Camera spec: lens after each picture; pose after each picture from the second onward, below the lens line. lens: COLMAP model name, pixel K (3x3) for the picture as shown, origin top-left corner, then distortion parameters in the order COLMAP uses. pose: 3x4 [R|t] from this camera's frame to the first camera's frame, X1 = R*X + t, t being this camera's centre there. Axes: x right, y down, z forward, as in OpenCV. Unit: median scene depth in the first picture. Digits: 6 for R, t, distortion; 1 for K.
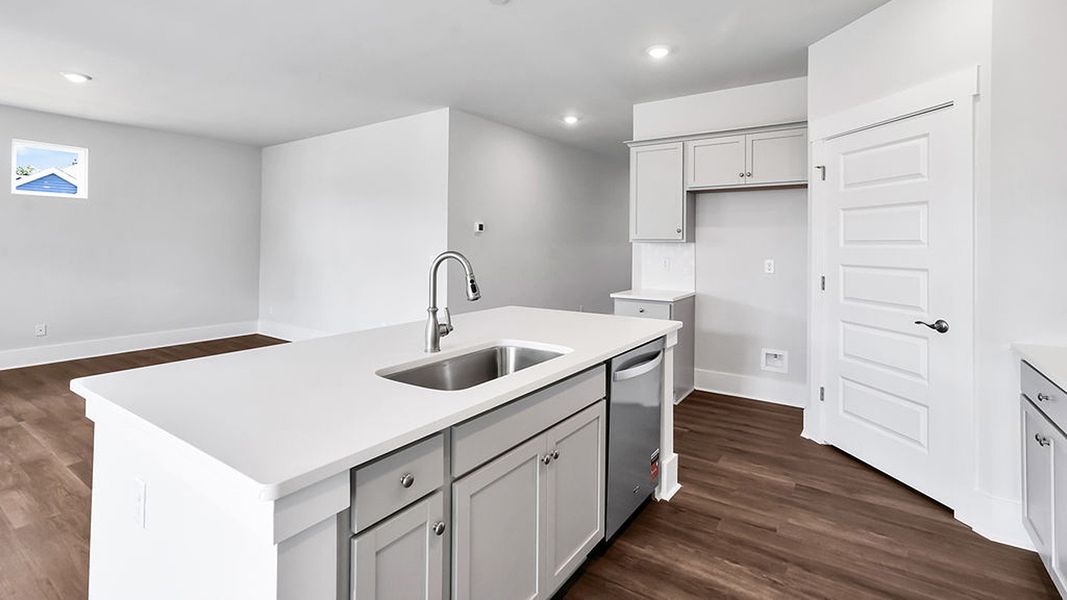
lens RADIAL K [[499.8, 0, 527.0], [0, 499.8, 239.0], [0, 0, 1]] dist [-0.000614, 0.013267]
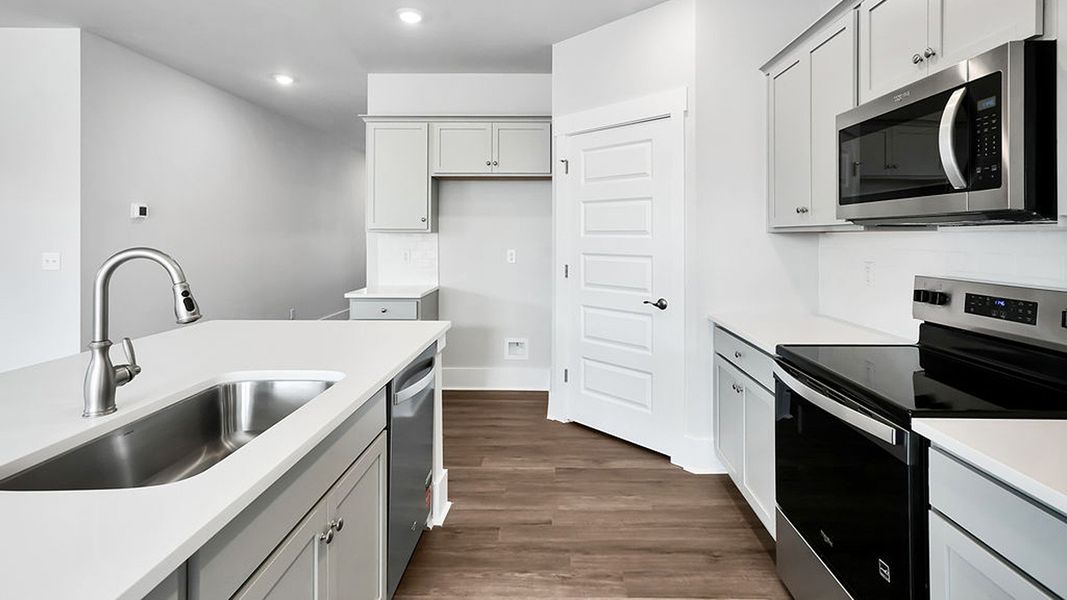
lens RADIAL K [[523.9, 0, 549.7], [0, 523.9, 234.7], [0, 0, 1]] dist [-0.005866, 0.015359]
pose [[0.821917, -0.002717, 0.569601, -0.081412], [-0.003989, 0.999937, 0.010526, -0.000432], [-0.569593, -0.010923, 0.821854, 0.129926]]
